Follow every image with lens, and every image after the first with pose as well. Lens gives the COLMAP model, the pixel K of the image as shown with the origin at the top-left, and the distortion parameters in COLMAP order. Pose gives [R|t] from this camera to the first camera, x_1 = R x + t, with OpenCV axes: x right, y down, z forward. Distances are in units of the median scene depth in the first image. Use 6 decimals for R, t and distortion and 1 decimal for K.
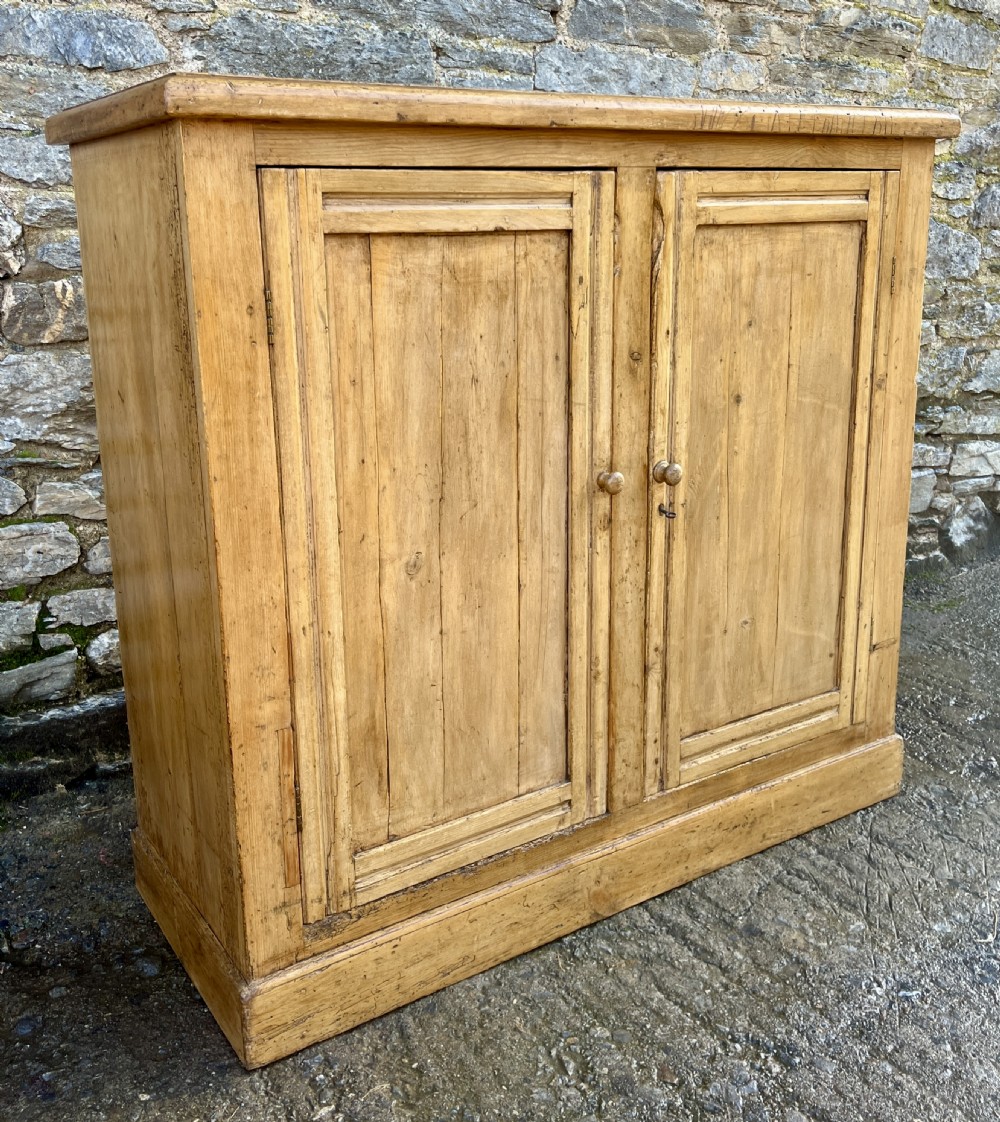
lens RADIAL K [[1170.2, 0, 477.9], [0, 1170.2, 484.5], [0, 0, 1]] dist [0.034870, 0.000000]
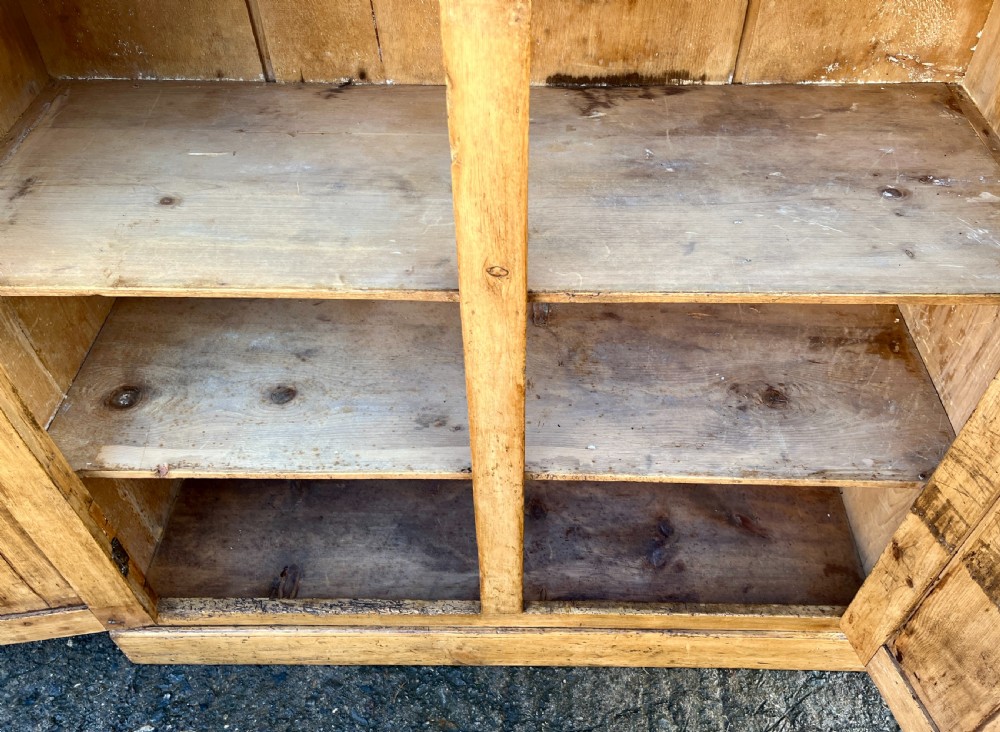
lens RADIAL K [[814.4, 0, 515.1], [0, 814.4, 388.0], [0, 0, 1]] dist [0.036206, -0.022531]
pose [[0.832789, 0.421189, -0.359252, 0.344317], [-0.138128, 0.786519, 0.601921, -0.344453], [0.536081, -0.451650, 0.713183, 0.651963]]
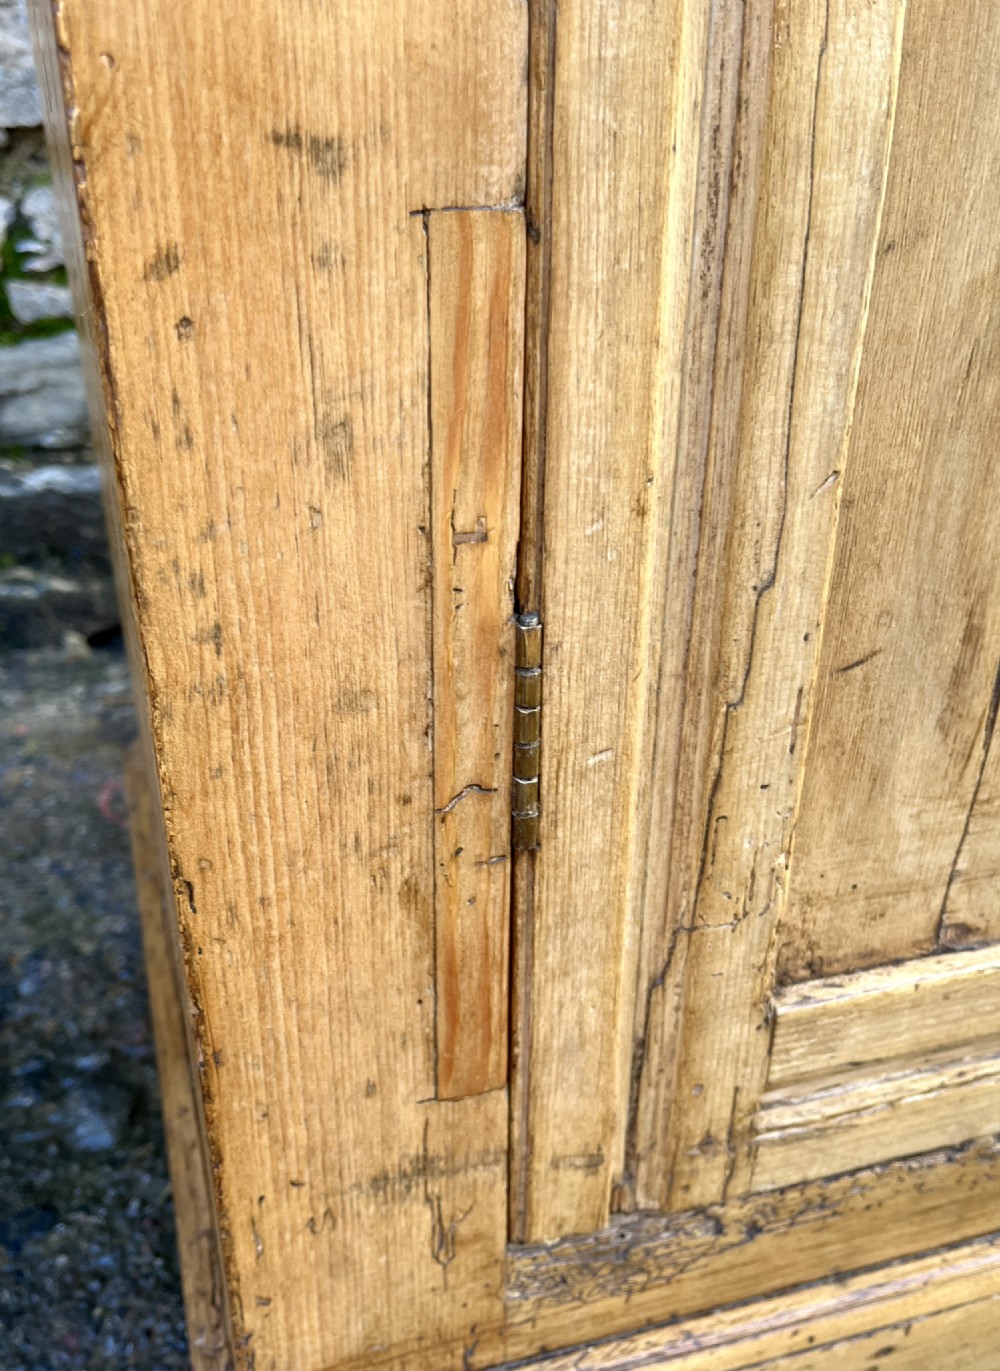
lens RADIAL K [[1258.7, 0, 426.4], [0, 1258.7, 734.2], [0, 0, 1]] dist [0.012417, 0.000000]
pose [[0.954298, 0.137575, -0.265307, -0.105861], [-0.070282, 0.966156, 0.248198, 0.208317], [0.290473, -0.218208, 0.931671, 0.742845]]
